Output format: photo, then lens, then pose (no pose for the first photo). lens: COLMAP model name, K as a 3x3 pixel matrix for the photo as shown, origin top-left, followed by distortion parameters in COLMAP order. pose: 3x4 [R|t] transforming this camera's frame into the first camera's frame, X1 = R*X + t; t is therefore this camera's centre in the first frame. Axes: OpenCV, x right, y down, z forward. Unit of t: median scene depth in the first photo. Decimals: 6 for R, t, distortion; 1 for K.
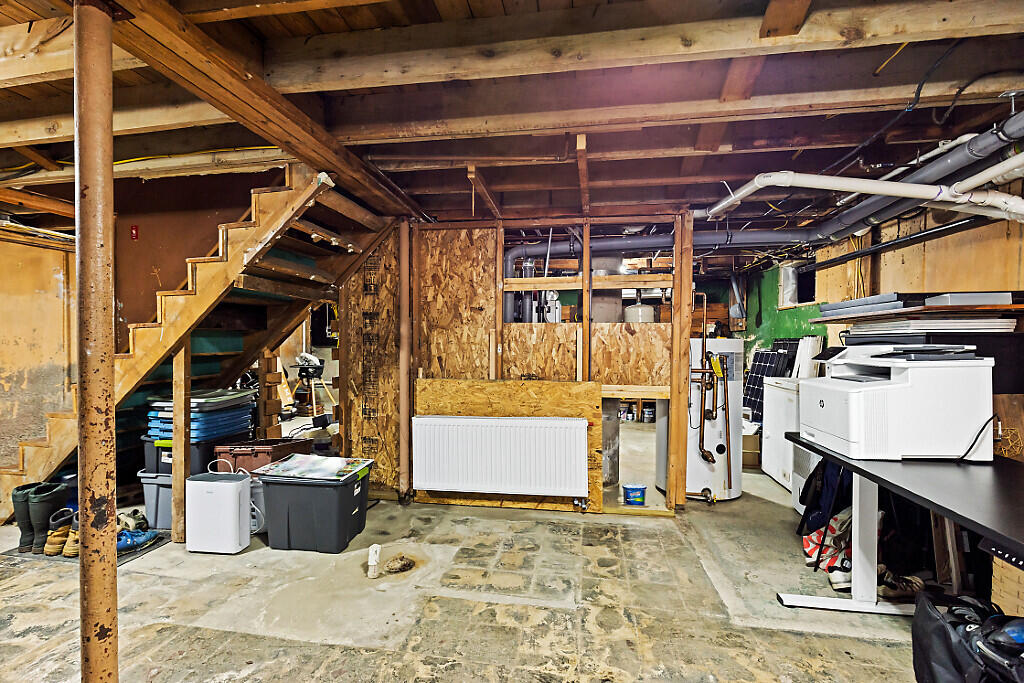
lens RADIAL K [[467.6, 0, 503.0], [0, 467.6, 344.6], [0, 0, 1]] dist [0.003628, -0.000526]
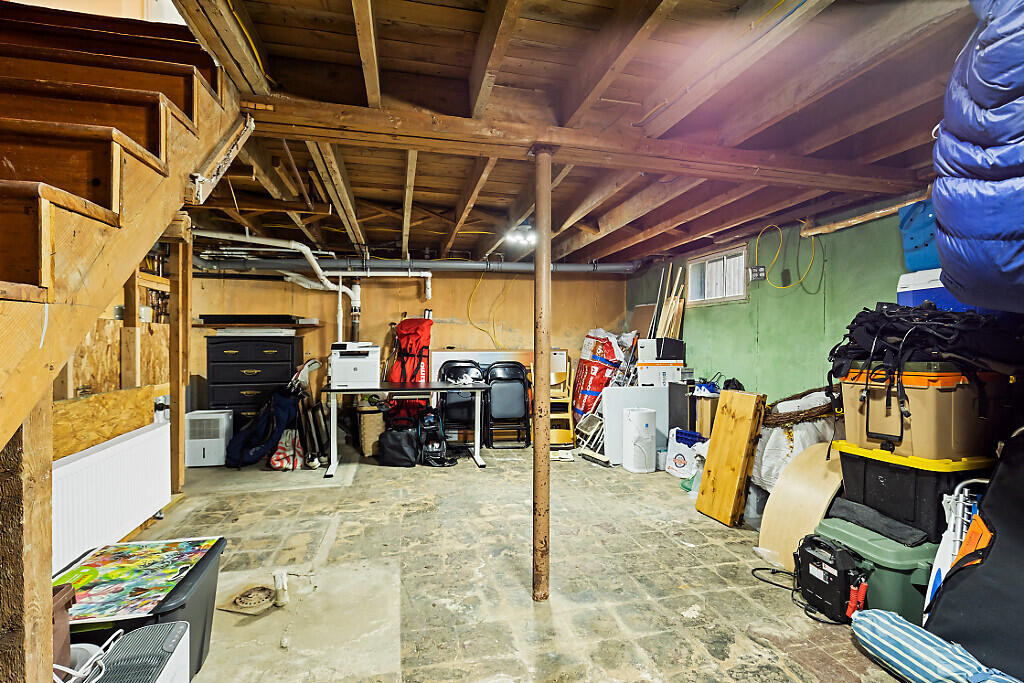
lens RADIAL K [[467.6, 0, 507.2], [0, 467.6, 342.2], [0, 0, 1]] dist [0.003628, -0.000526]
pose [[-0.394106, -0.006882, 0.919039, -1.312687], [0.006151, 0.999930, 0.010126, -0.013365], [-0.919045, 0.009643, -0.394036, 0.984528]]
